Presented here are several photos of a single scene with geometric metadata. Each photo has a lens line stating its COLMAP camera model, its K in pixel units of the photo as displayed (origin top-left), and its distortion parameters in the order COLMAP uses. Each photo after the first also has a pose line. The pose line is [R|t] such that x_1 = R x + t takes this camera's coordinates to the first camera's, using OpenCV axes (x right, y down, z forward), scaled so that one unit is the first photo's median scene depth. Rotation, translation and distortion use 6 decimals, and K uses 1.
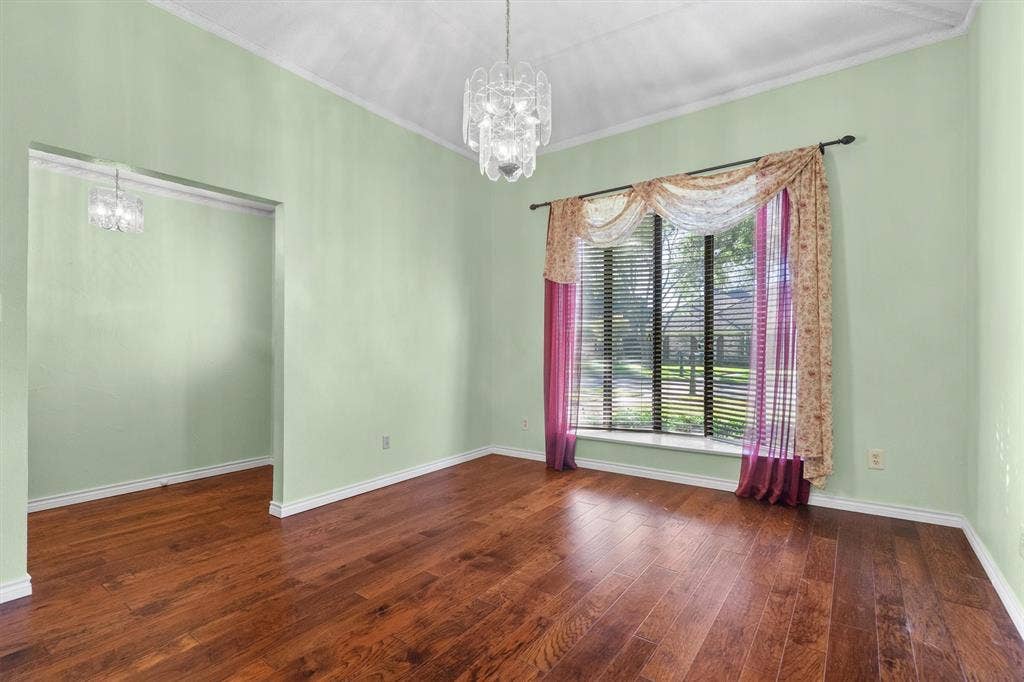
lens RADIAL K [[489.9, 0, 509.0], [0, 489.9, 345.1], [0, 0, 1]] dist [0.000388, -0.000006]
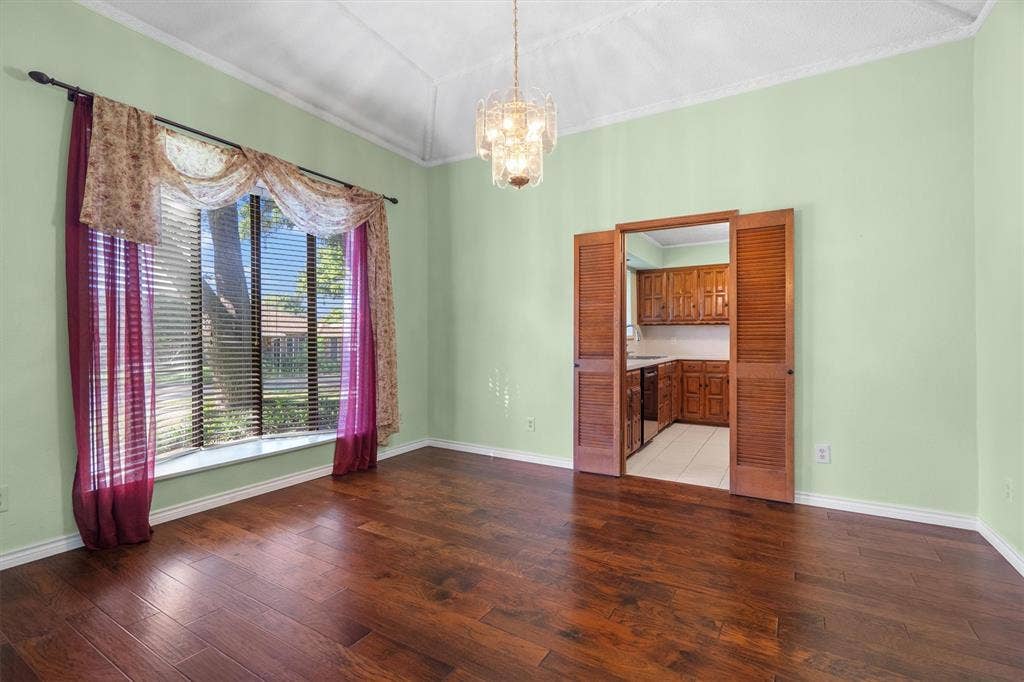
lens RADIAL K [[480.8, 0, 512.0], [0, 480.8, 341.0], [0, 0, 1]] dist [-0.001189, 0.000500]
pose [[-0.118214, 0.004791, 0.992977, -0.703538], [-0.001000, 0.999987, -0.004944, 0.003344], [-0.992988, -0.001578, -0.118208, 0.754569]]
